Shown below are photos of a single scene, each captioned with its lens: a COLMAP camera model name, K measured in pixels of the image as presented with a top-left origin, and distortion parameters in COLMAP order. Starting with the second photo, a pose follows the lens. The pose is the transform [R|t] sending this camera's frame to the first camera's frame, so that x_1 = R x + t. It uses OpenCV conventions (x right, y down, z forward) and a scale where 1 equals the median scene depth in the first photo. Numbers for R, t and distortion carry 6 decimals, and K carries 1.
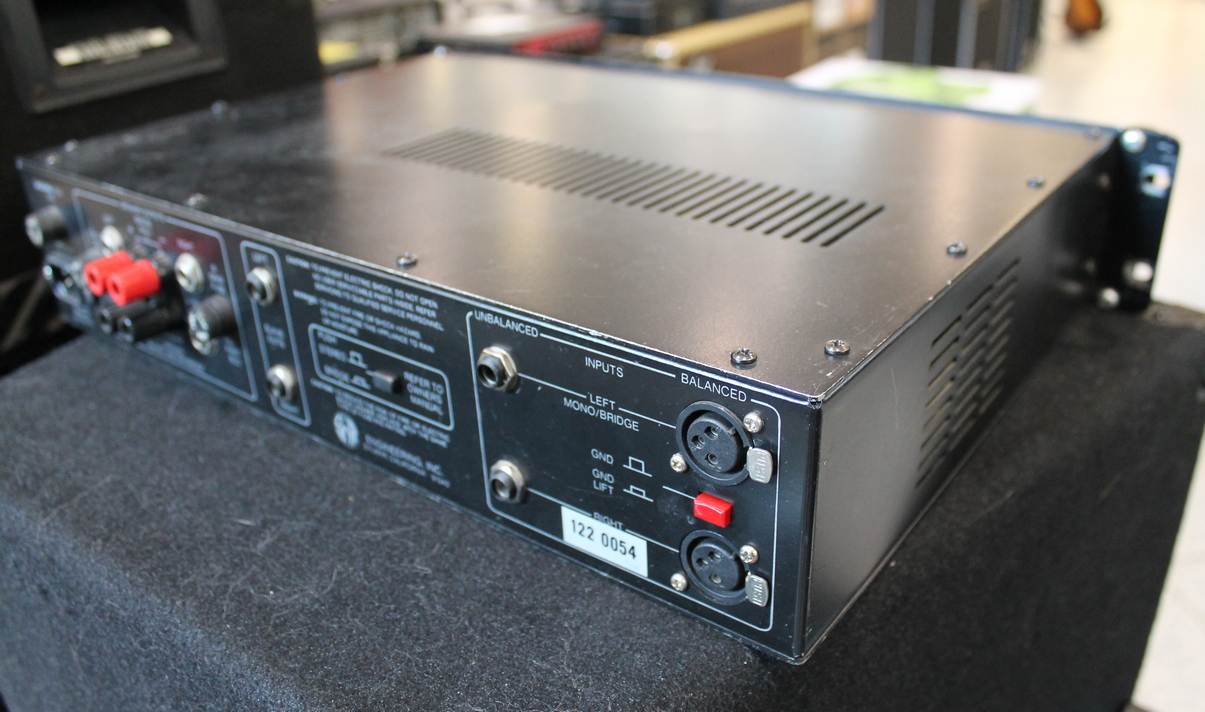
lens RADIAL K [[955.8, 0, 601.0], [0, 955.8, 357.6], [0, 0, 1]] dist [-0.006617, -0.000276]
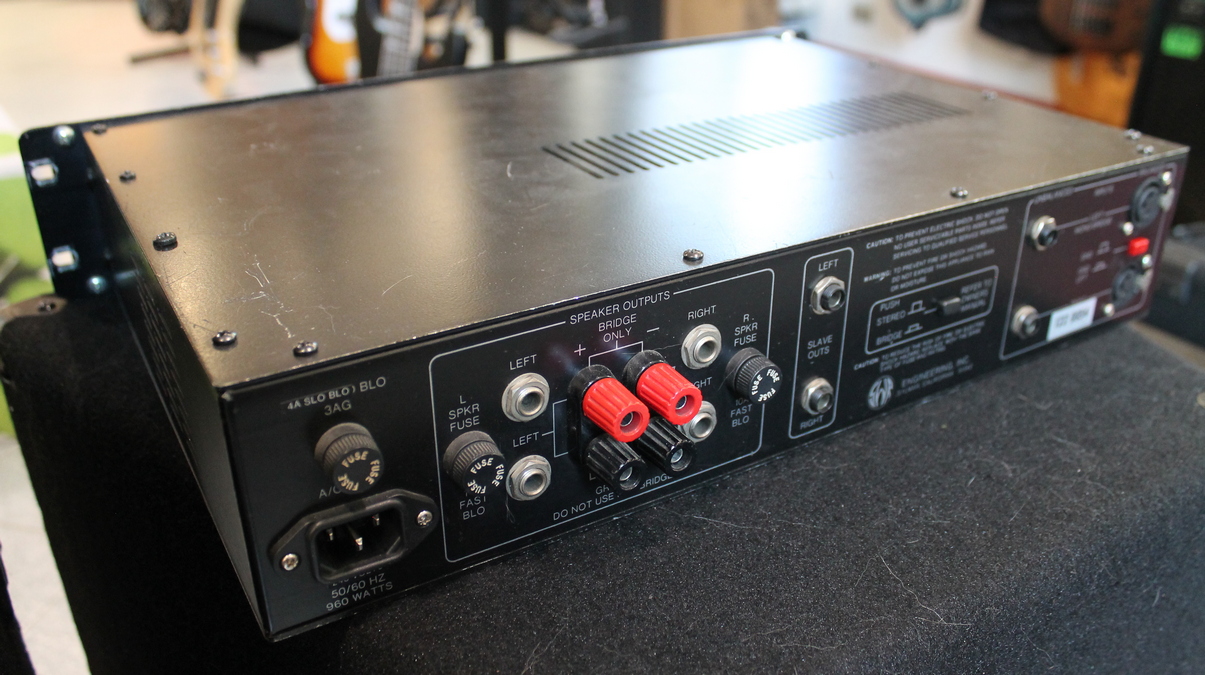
lens RADIAL K [[1005.6, 0, 603.6], [0, 1005.6, 332.7], [0, 0, 1]] dist [-0.014281, -0.003383]
pose [[0.335300, -0.384558, 0.860052, -1.411084], [0.392717, 0.886855, 0.243438, -0.402153], [-0.856357, 0.256133, 0.448385, 0.829355]]
